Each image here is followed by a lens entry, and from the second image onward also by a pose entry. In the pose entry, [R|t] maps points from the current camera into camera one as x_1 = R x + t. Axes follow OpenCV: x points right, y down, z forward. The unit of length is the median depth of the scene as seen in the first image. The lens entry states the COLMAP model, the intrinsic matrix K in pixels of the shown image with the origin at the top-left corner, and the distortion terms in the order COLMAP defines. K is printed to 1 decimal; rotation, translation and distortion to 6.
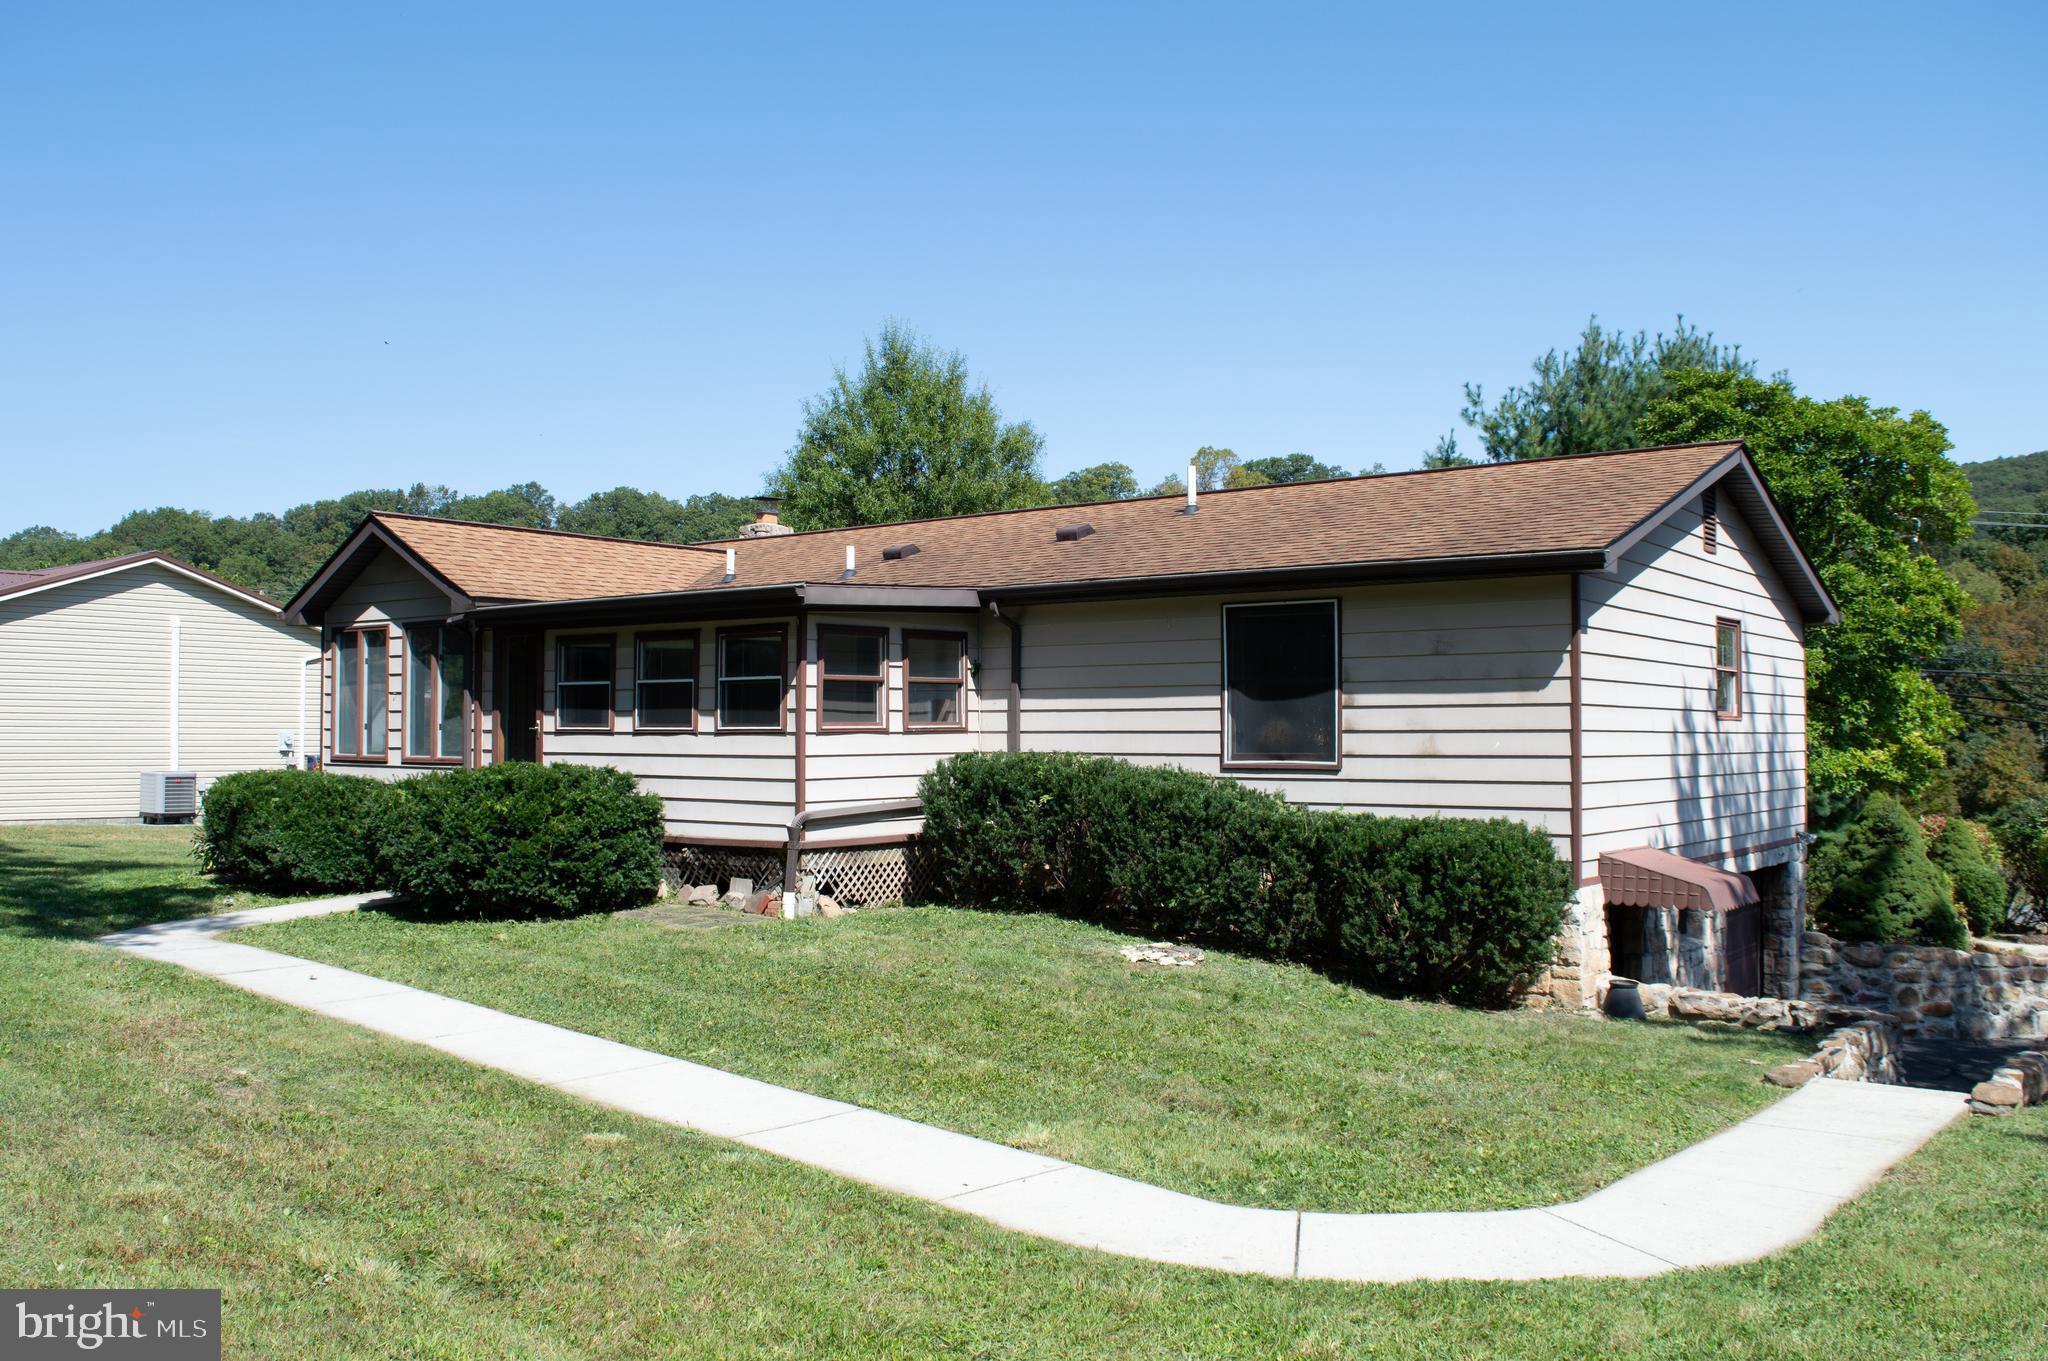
lens RADIAL K [[1626.0, 0, 1024.0], [0, 1626.0, 680.5], [0, 0, 1]] dist [-0.090928, 0.010319]
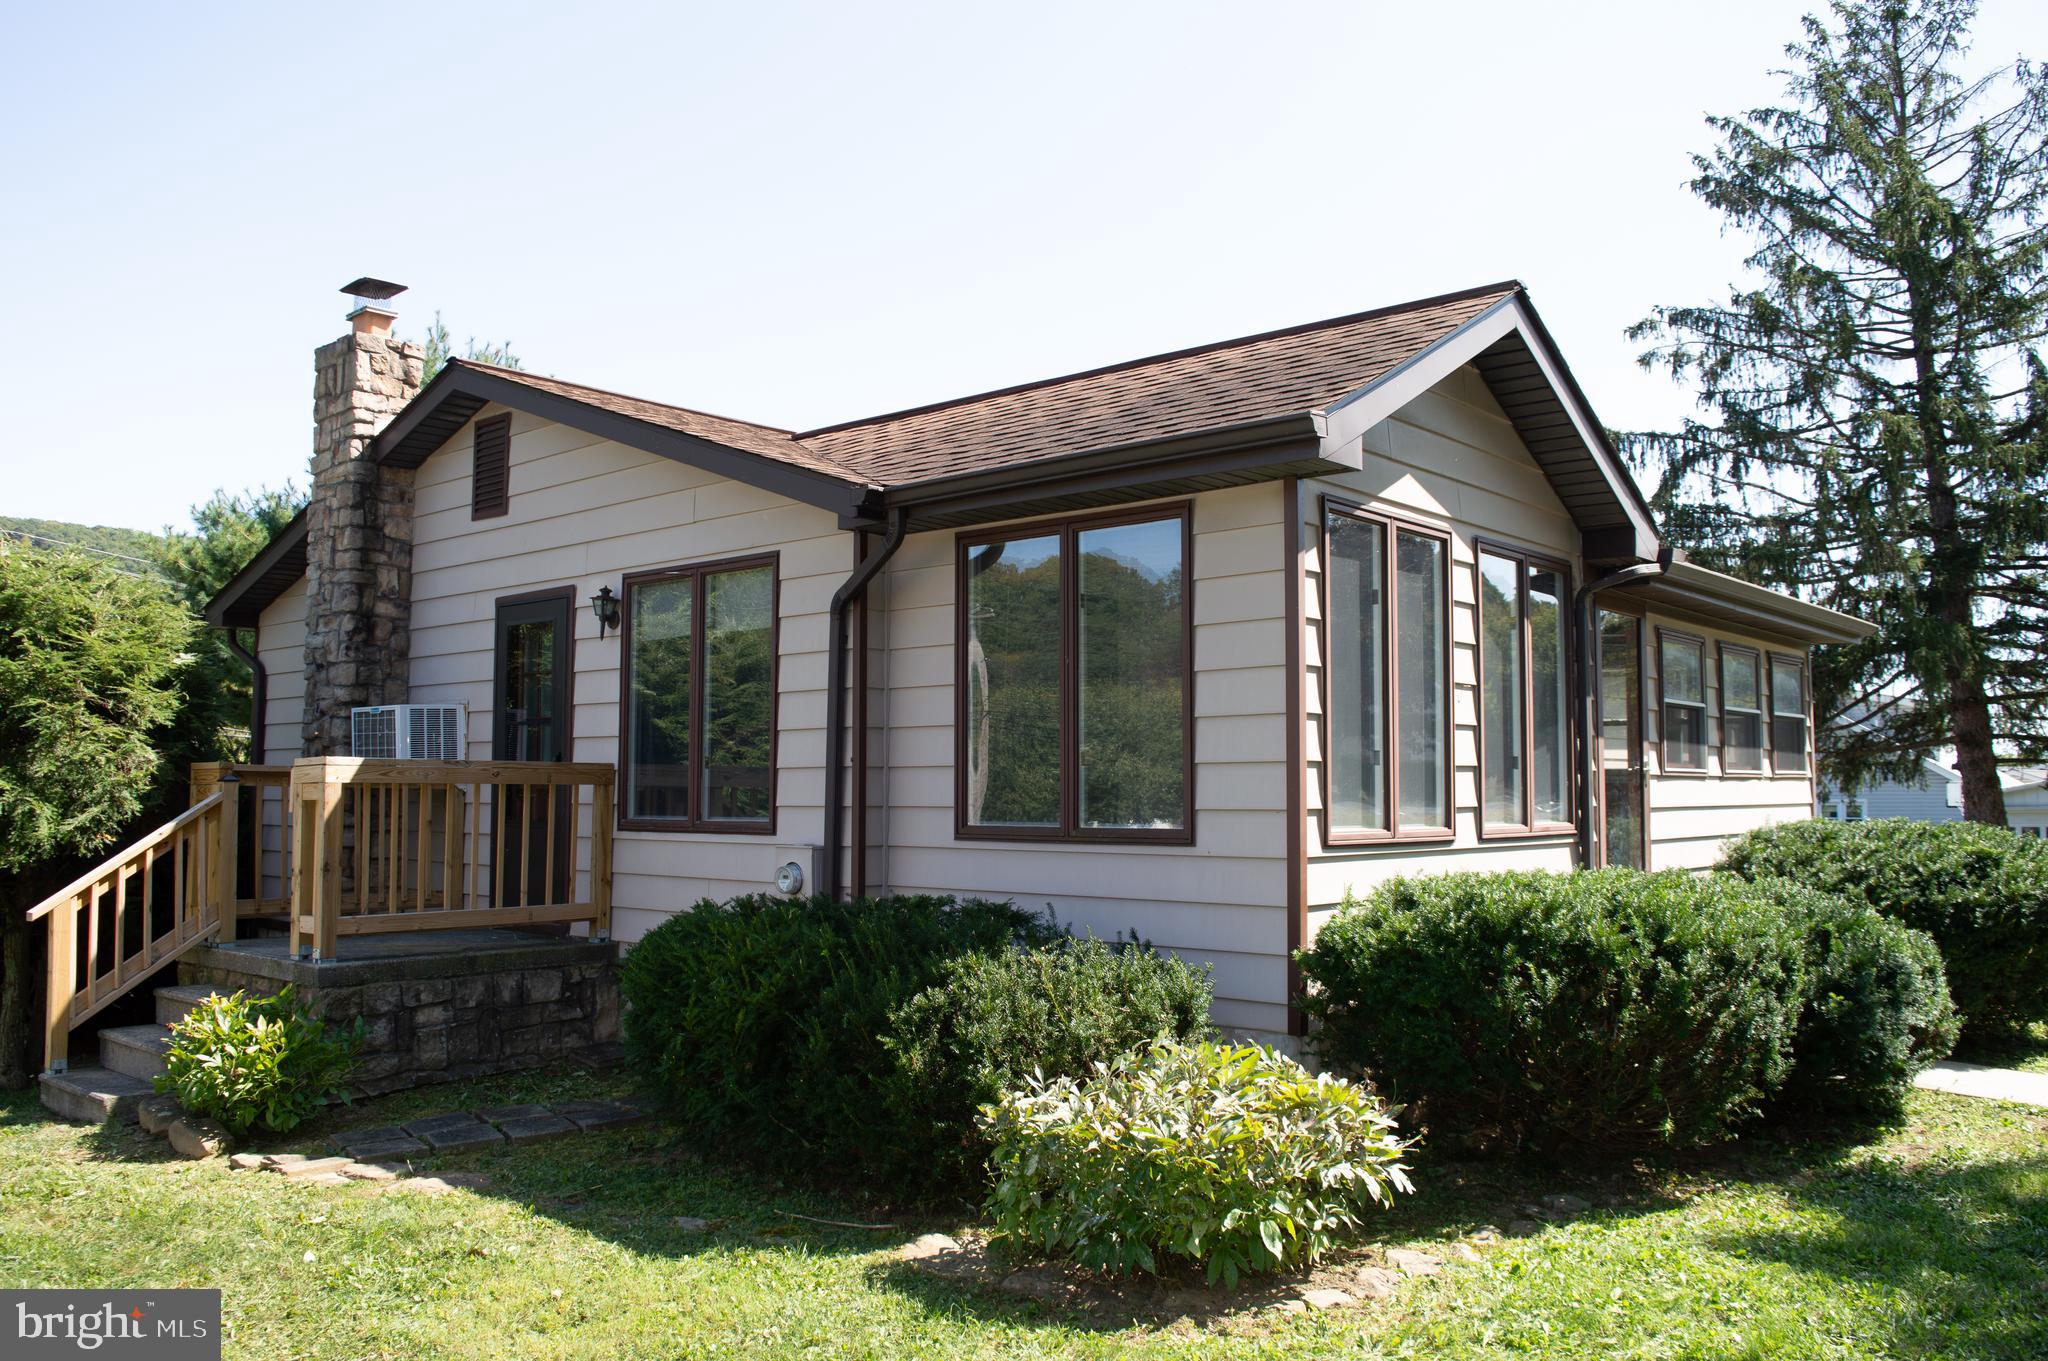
lens RADIAL K [[1626.0, 0, 1024.0], [0, 1626.0, 680.5], [0, 0, 1]] dist [-0.090928, 0.010319]
pose [[0.080822, 0.067159, 0.994463, -0.973267], [-0.030874, 0.997417, -0.064850, 0.044972], [-0.996250, -0.025462, 0.082687, 1.241635]]
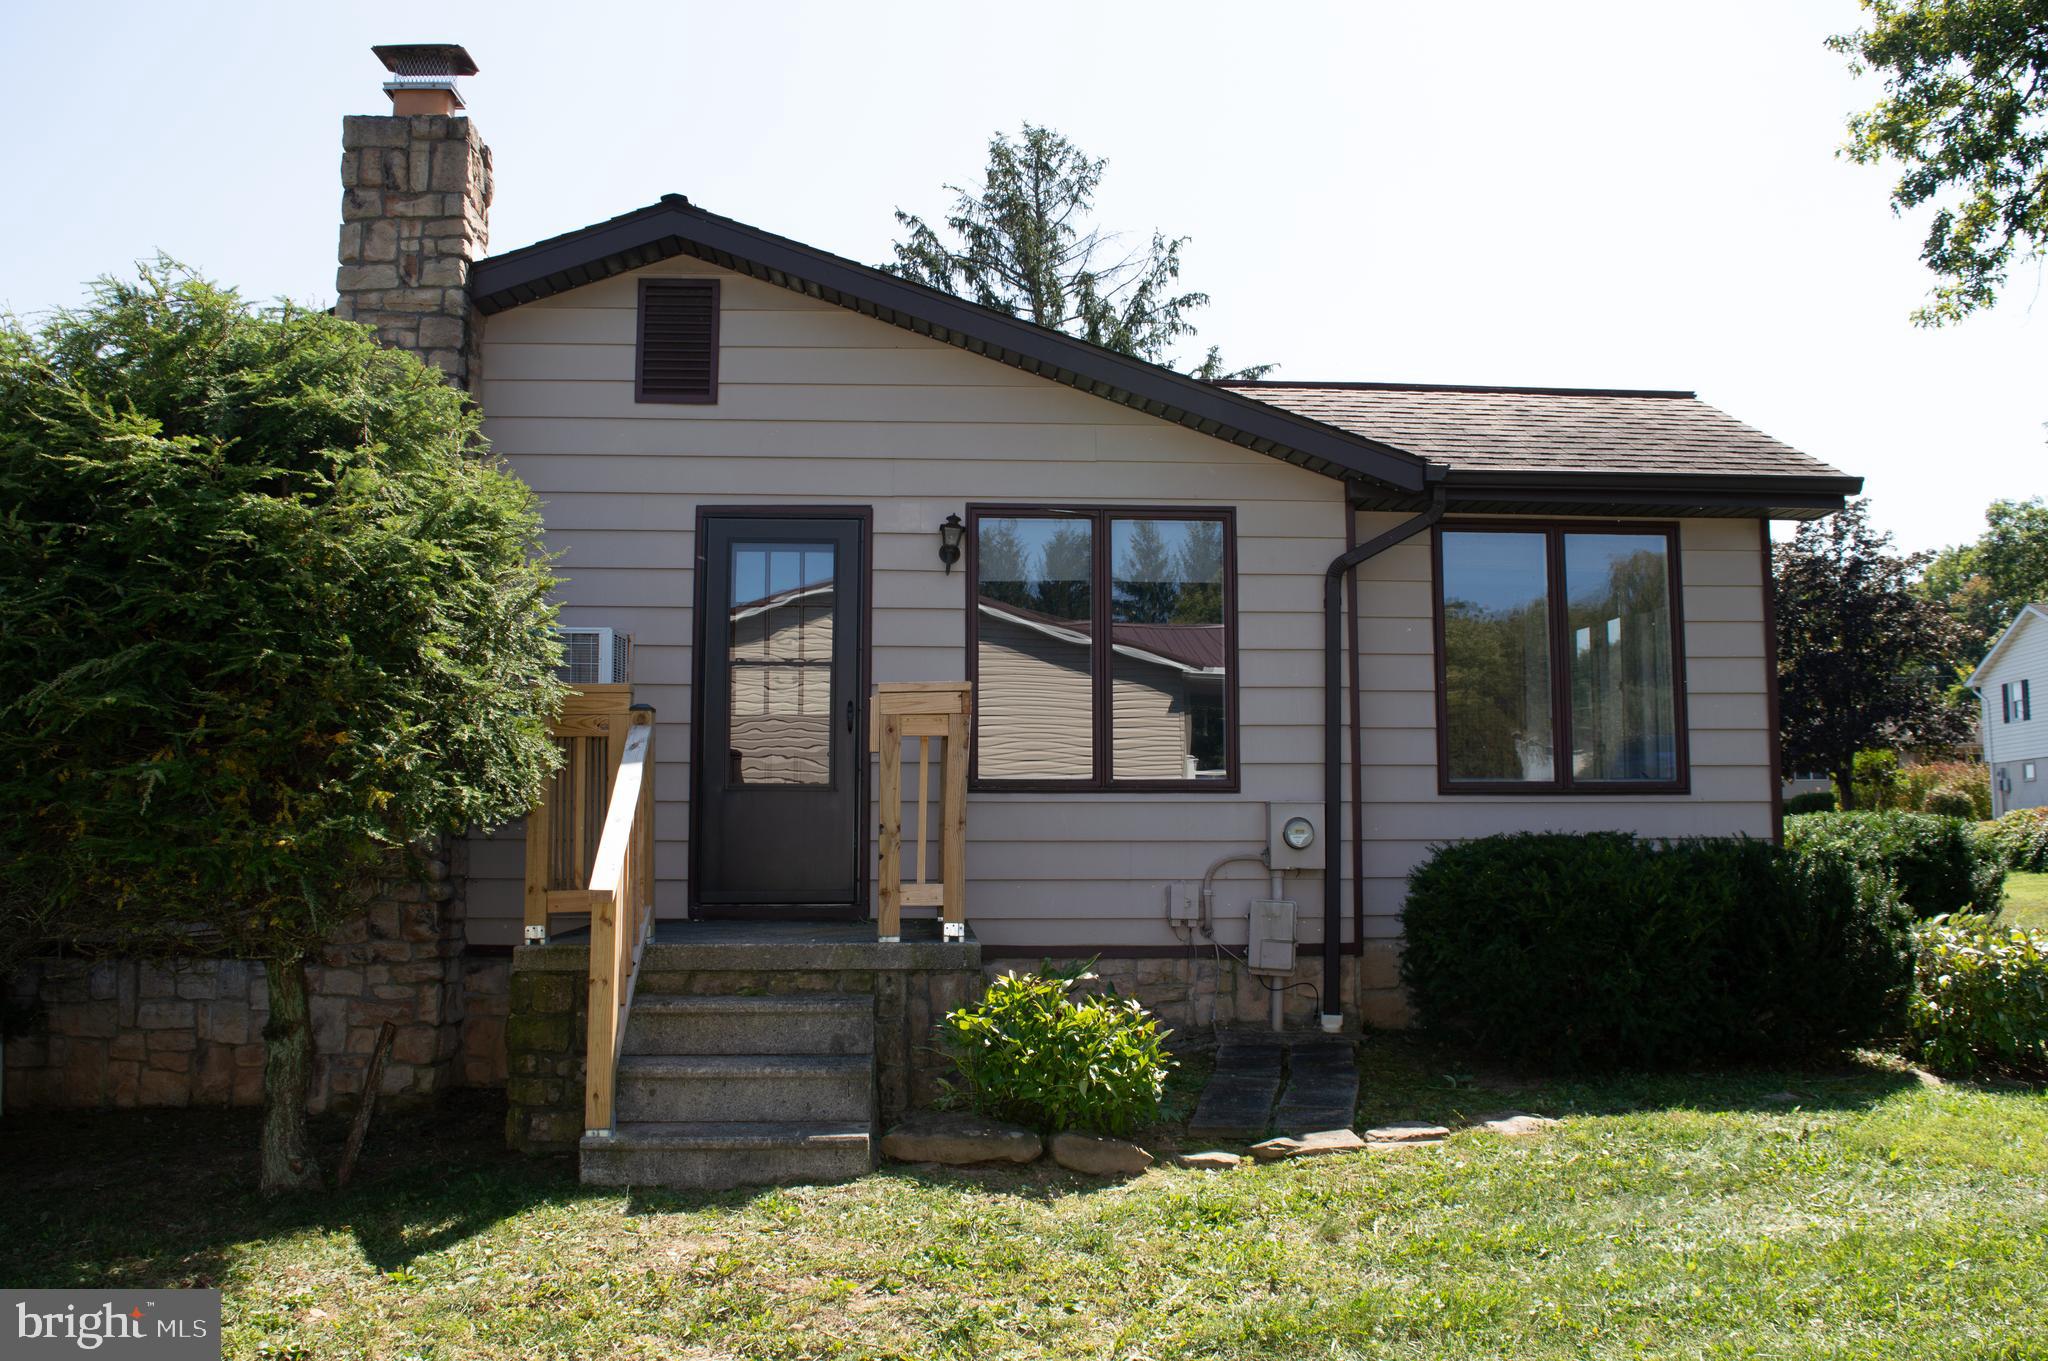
lens RADIAL K [[1663.2, 0, 1024.0], [0, 1663.2, 680.5], [0, 0, 1]] dist [-0.121623, 0.000041]
pose [[-0.639336, 0.075353, 0.765227, -0.811642], [-0.023787, 0.992772, -0.117633, 0.092492], [-0.768560, -0.093410, -0.632922, 1.766502]]
